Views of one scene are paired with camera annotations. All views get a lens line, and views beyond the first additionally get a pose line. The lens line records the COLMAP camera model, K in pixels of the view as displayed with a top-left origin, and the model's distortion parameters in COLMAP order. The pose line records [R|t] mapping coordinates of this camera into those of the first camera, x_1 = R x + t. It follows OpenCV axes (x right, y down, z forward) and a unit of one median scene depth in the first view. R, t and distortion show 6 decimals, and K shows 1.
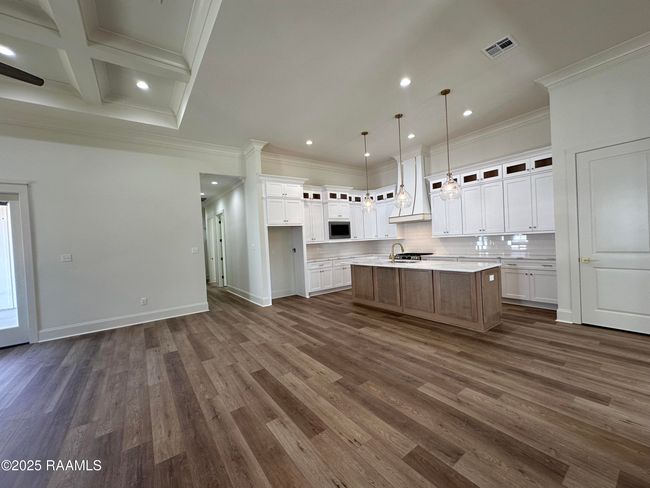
lens RADIAL K [[259.0, 0, 325.5], [0, 259.0, 244.5], [0, 0, 1]] dist [-0.001168, 0.000599]
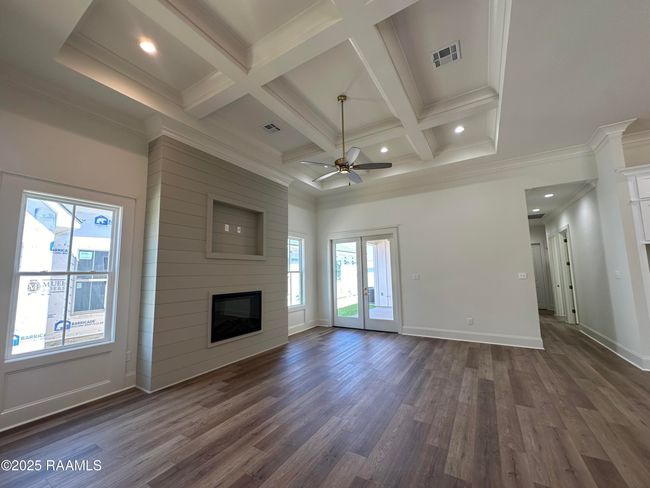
lens RADIAL K [[259.0, 0, 324.0], [0, 259.0, 243.5], [0, 0, 1]] dist [-0.001168, 0.000599]
pose [[0.380917, -0.060270, -0.922643, 0.084722], [-0.017444, 0.997227, -0.072344, -0.014518], [0.924445, 0.043651, 0.378809, 0.023740]]
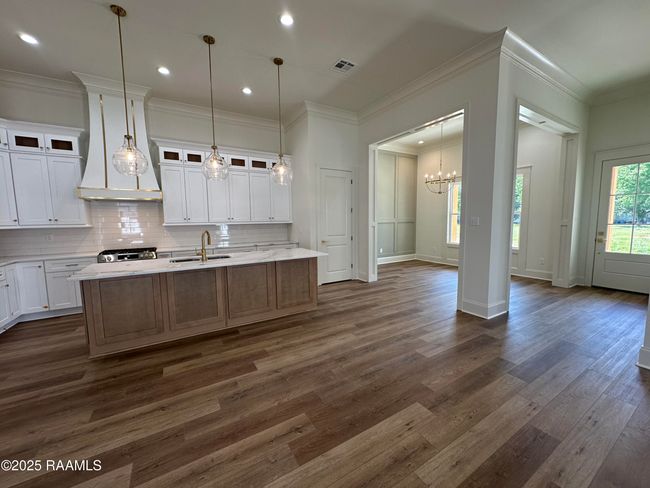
lens RADIAL K [[259.0, 0, 326.4], [0, 259.0, 242.8], [0, 0, 1]] dist [-0.001168, 0.000599]
pose [[0.088607, -0.040328, 0.995250, -0.399552], [0.025569, 0.998943, 0.038202, 0.008888], [-0.995738, 0.022063, 0.089545, 0.692007]]
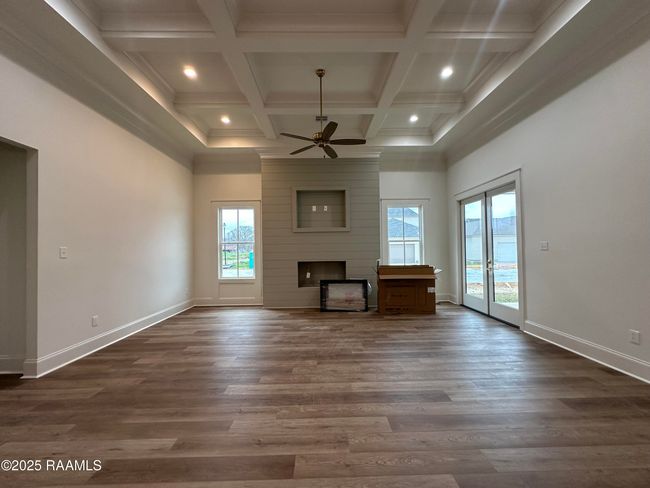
lens RADIAL K [[259.0, 0, 325.8], [0, 259.0, 243.4], [0, 0, 1]] dist [-0.001168, 0.000599]
pose [[-0.573287, 0.046704, -0.818023, 0.084549], [0.030539, 0.998898, 0.035628, -0.007193], [0.818785, -0.004556, -0.574082, 0.875988]]
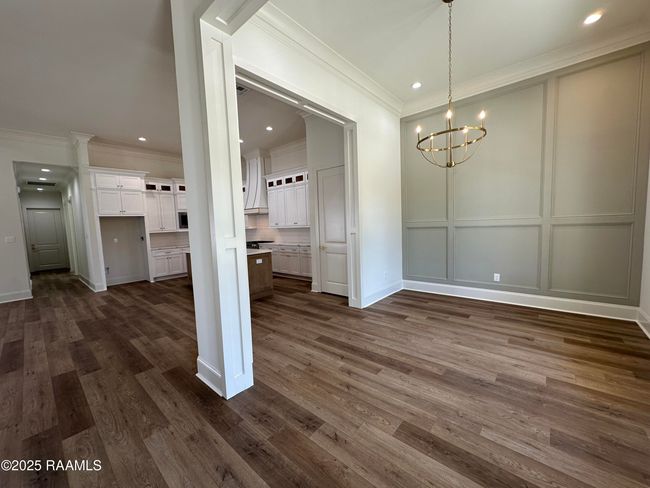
lens RADIAL K [[259.0, 0, 328.7], [0, 259.0, 247.6], [0, 0, 1]] dist [-0.001168, 0.000599]
pose [[0.973585, -0.009589, 0.228121, 0.582569], [-0.006781, 0.997463, 0.070868, -0.034503], [-0.228222, -0.070543, 0.971050, -0.322953]]
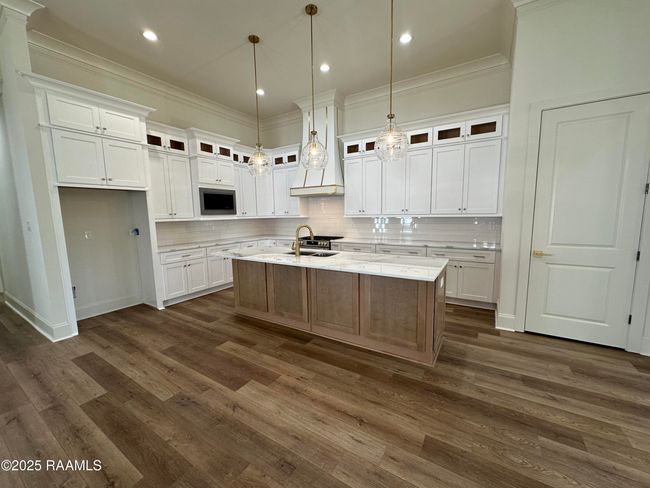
lens RADIAL K [[259.0, 0, 323.7], [0, 259.0, 244.5], [0, 0, 1]] dist [-0.001168, 0.000599]
pose [[0.928322, -0.010176, 0.371637, 0.091108], [-0.023995, 0.995901, 0.087207, -0.016832], [-0.371001, -0.089874, 0.924273, 0.423962]]
